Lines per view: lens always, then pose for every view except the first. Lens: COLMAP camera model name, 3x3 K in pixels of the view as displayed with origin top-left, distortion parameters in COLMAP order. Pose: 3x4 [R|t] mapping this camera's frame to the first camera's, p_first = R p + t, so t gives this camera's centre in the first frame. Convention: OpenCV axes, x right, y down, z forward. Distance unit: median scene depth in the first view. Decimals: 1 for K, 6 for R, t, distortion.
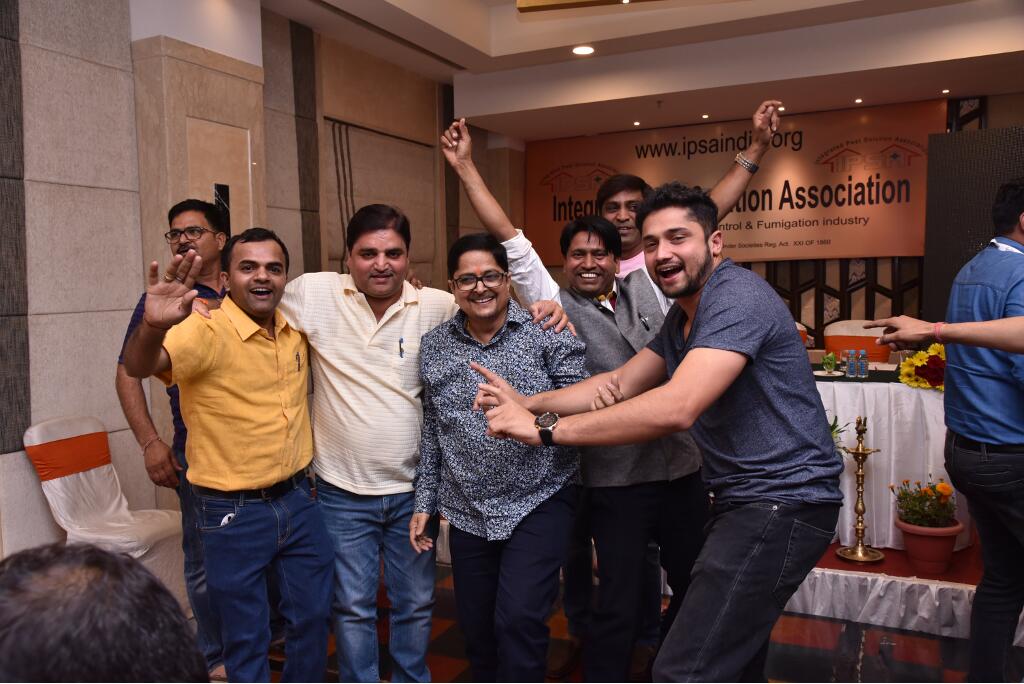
lens RADIAL K [[820.0, 0, 507.7], [0, 820.0, 347.7], [0, 0, 1]] dist [-0.050418, 0.075855]
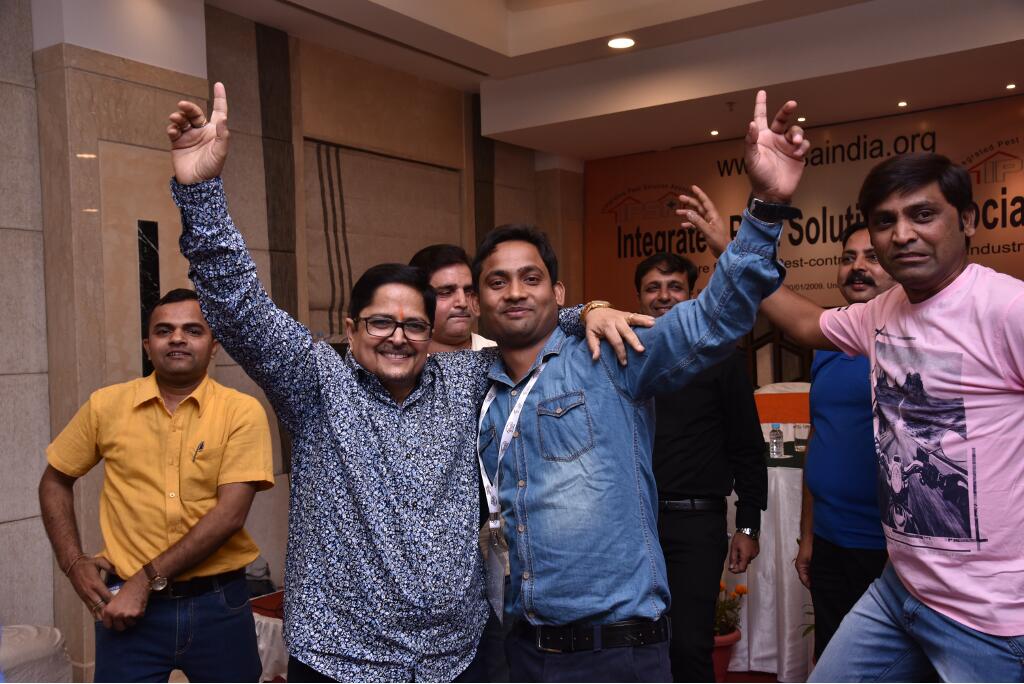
lens RADIAL K [[978.8, 0, 508.6], [0, 978.8, 345.7], [0, 0, 1]] dist [0.063221, 0.000000]
pose [[0.989968, -0.006033, -0.141162, 0.123887], [-0.003170, 0.997888, -0.064882, -0.008669], [0.141255, 0.064678, 0.987858, 0.058660]]
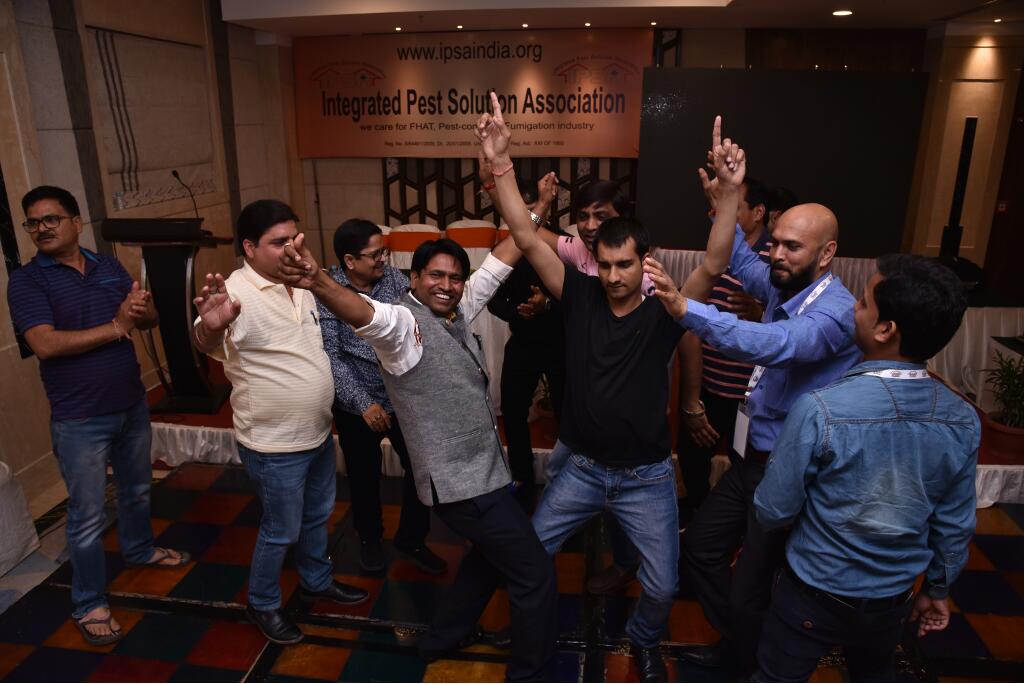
lens RADIAL K [[696.3, 0, 505.4], [0, 696.3, 348.2], [0, 0, 1]] dist [-0.108529, 0.056780]
pose [[0.948572, -0.083729, 0.305289, -0.025695], [0.010872, 0.972435, 0.232920, -0.092010], [-0.316376, -0.217622, 0.923335, 0.029935]]
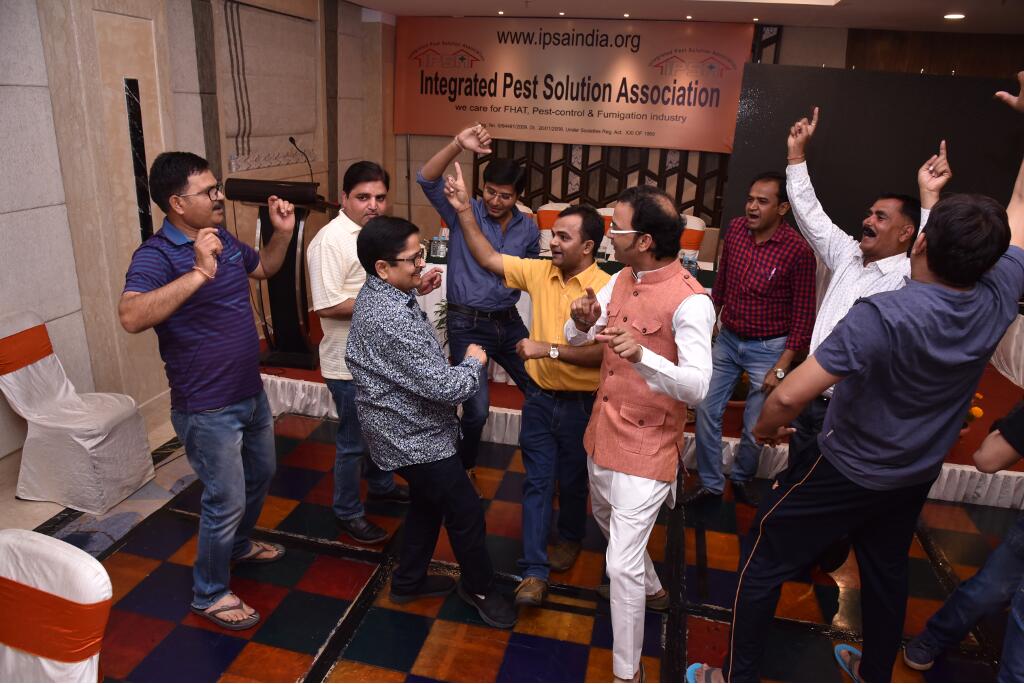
lens RADIAL K [[696.3, 0, 507.0], [0, 696.3, 349.6], [0, 0, 1]] dist [-0.108529, 0.056780]
pose [[0.973112, -0.016389, 0.229747, -0.072668], [-0.043181, 0.966799, 0.251863, -0.084177], [-0.226247, -0.255012, 0.940096, 0.009186]]
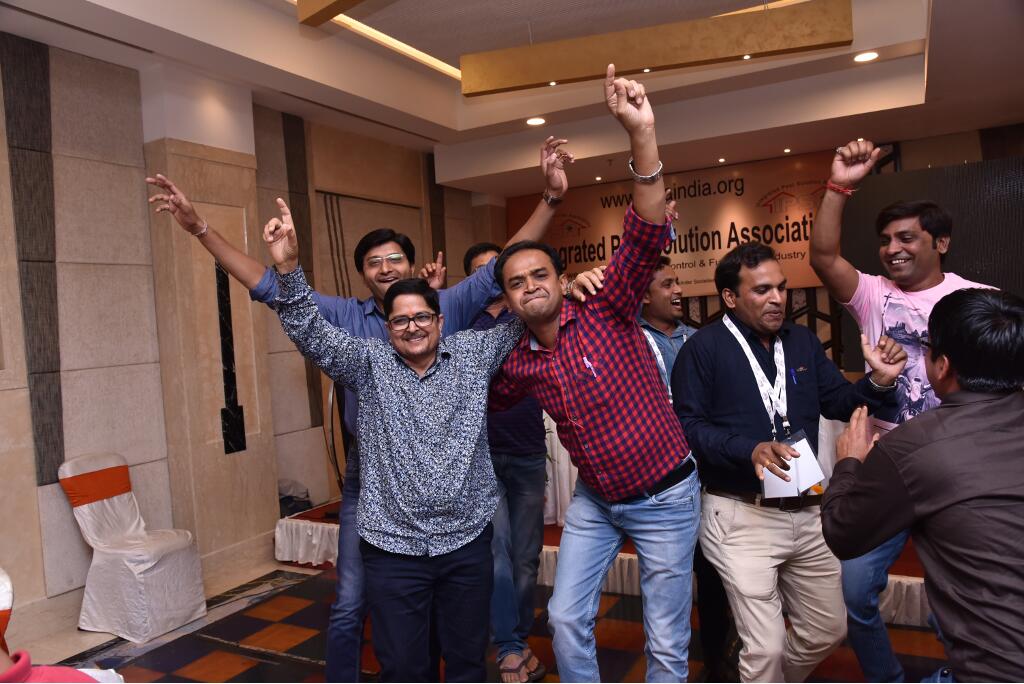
lens RADIAL K [[768.5, 0, 509.2], [0, 768.5, 346.5], [0, 0, 1]] dist [-0.066657, 0.051247]
pose [[0.998115, -0.042703, -0.044069, 0.093927], [0.040725, 0.998163, -0.044846, 0.000733], [0.045903, 0.042967, 0.998021, -0.073516]]
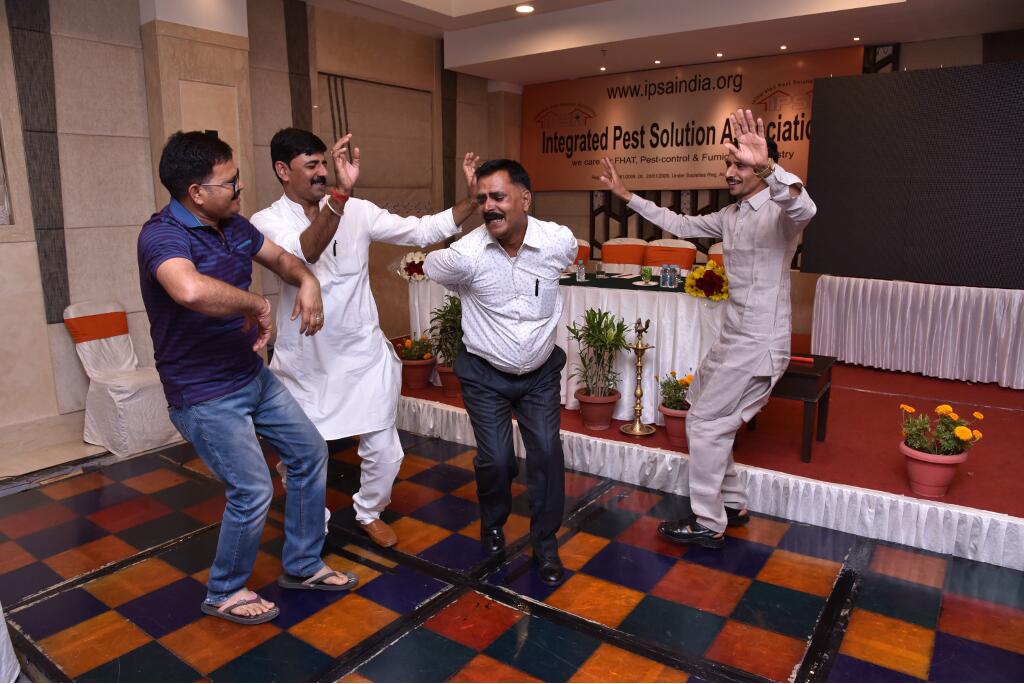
lens RADIAL K [[696.3, 0, 504.0], [0, 696.3, 346.4], [0, 0, 1]] dist [-0.108529, 0.056780]
pose [[0.985091, 0.044087, -0.166288, 0.261977], [-0.023348, 0.991924, 0.124670, 0.000574], [0.170441, -0.118929, 0.978165, -0.036177]]
